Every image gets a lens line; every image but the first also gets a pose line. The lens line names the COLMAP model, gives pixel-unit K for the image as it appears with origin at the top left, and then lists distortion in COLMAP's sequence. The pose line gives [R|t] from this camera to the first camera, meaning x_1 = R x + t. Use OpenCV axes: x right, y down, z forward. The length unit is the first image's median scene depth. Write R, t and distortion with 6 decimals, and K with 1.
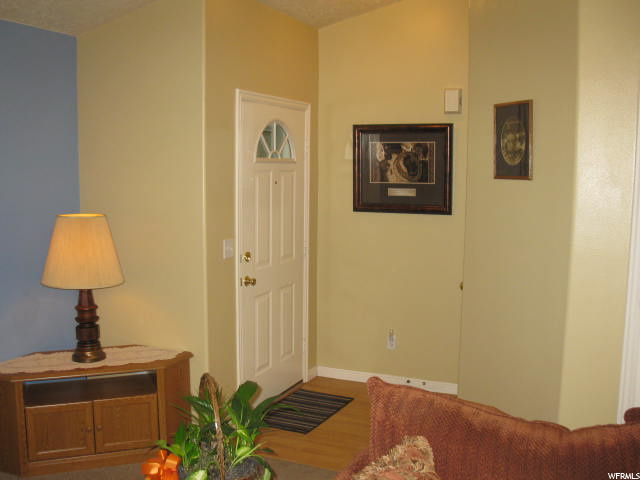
lens RADIAL K [[676.2, 0, 308.3], [0, 676.2, 243.6], [0, 0, 1]] dist [-0.195055, 0.204405]
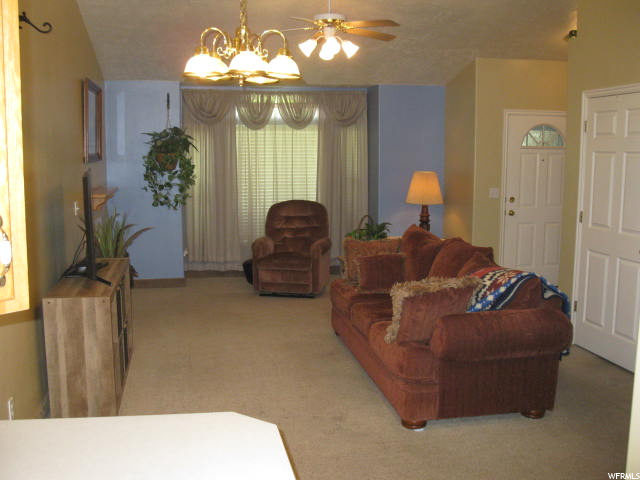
lens RADIAL K [[676.2, 0, 308.3], [0, 676.2, 243.6], [0, 0, 1]] dist [-0.195055, 0.204405]
pose [[0.884579, 0.057953, -0.462776, 0.345081], [-0.043837, 0.998188, 0.041211, 0.115154], [0.464326, -0.016168, 0.885517, -1.107434]]
